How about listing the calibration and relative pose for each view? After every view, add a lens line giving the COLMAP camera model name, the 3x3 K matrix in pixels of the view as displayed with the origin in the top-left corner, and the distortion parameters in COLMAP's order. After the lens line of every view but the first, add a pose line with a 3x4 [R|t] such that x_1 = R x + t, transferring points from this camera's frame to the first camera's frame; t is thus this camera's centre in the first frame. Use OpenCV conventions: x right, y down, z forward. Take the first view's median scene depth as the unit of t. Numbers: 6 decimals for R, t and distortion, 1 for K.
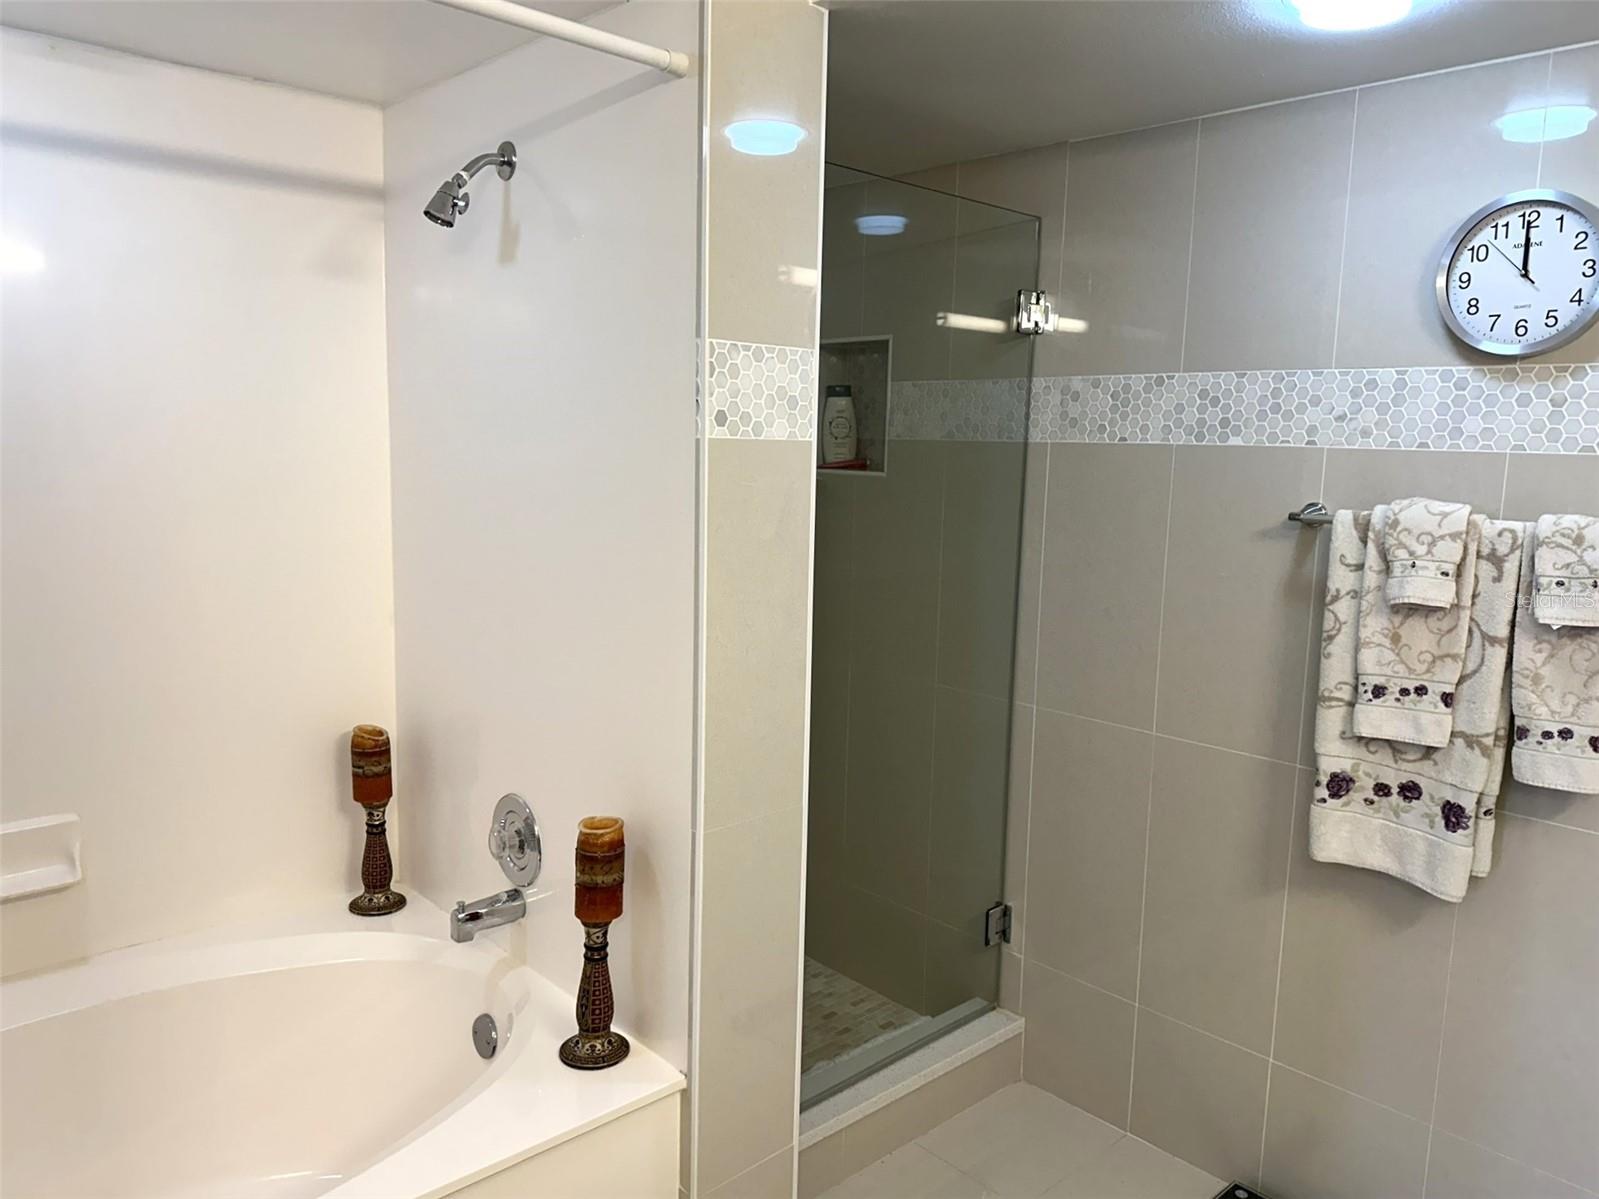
lens RADIAL K [[1172.2, 0, 803.3], [0, 1172.2, 612.1], [0, 0, 1]] dist [-0.002682, -0.002923]
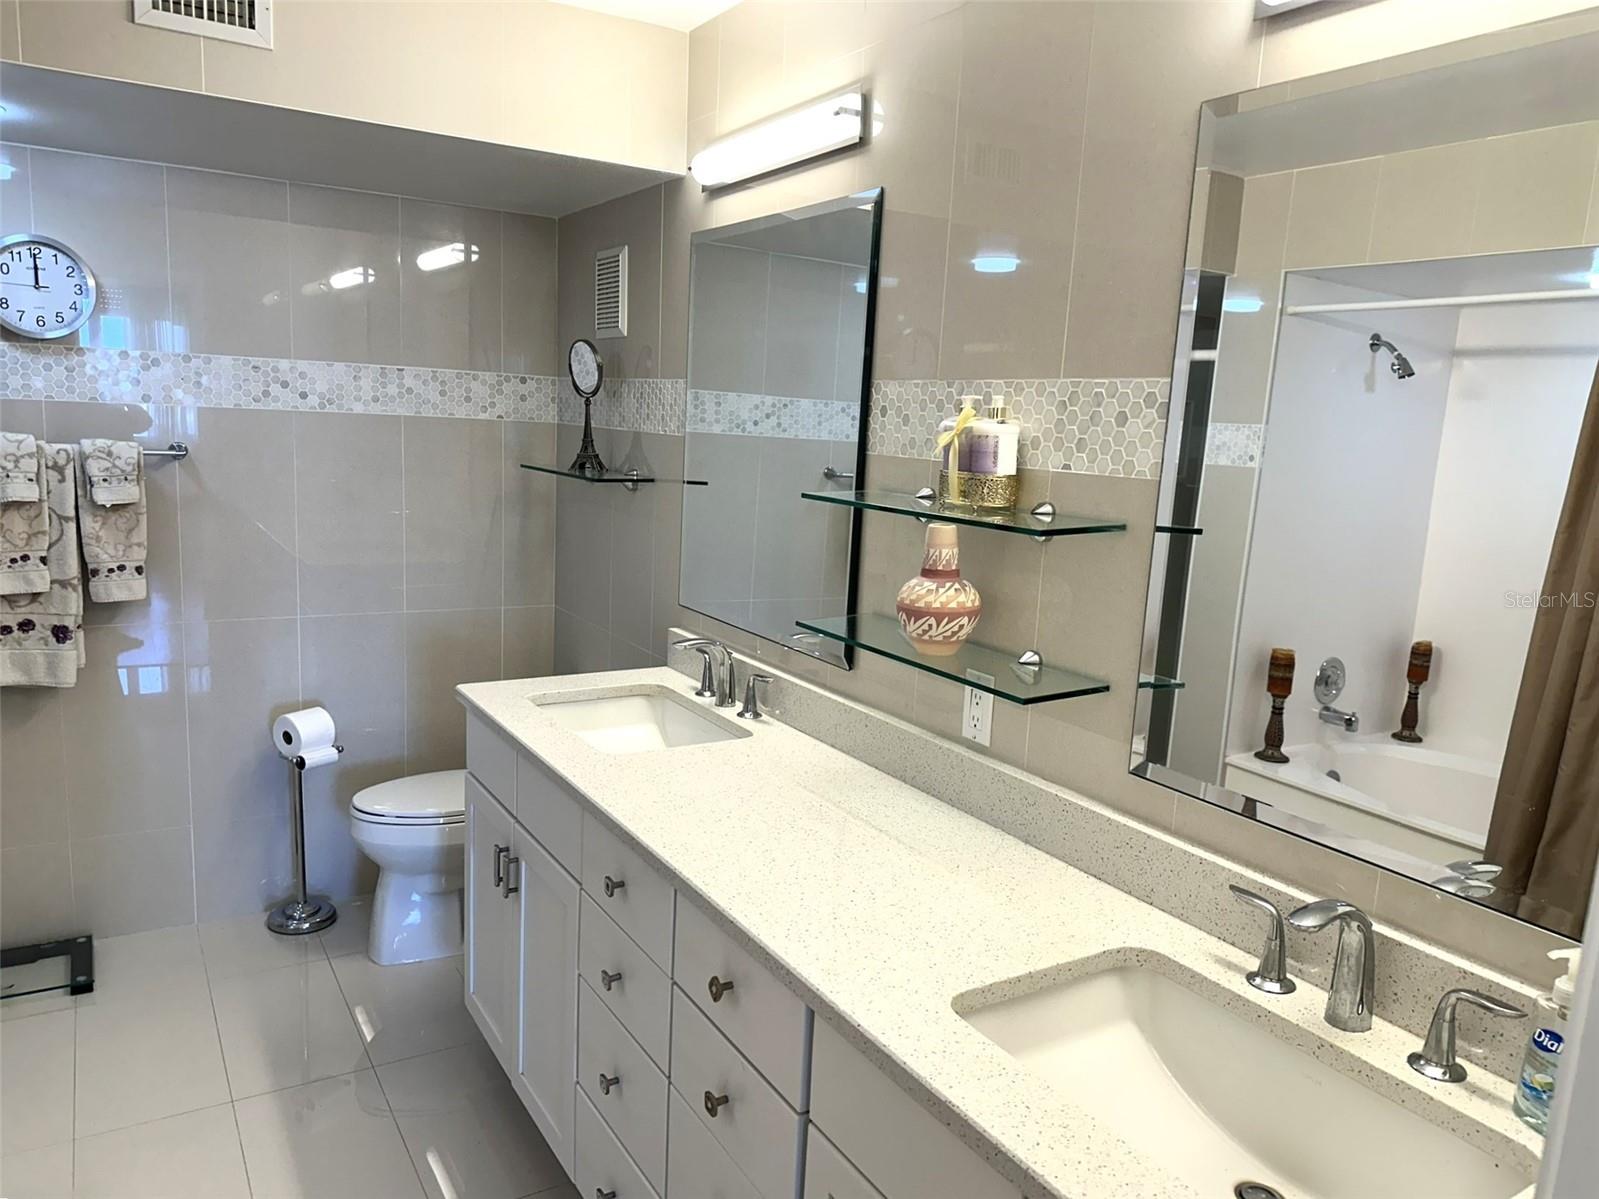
lens RADIAL K [[1172.2, 0, 803.3], [0, 1172.2, 612.1], [0, 0, 1]] dist [-0.002682, -0.002923]
pose [[0.214307, -0.181300, 0.959793, -0.754292], [0.100922, 0.981474, 0.162861, -0.009984], [-0.971539, 0.061962, 0.228634, -0.339944]]
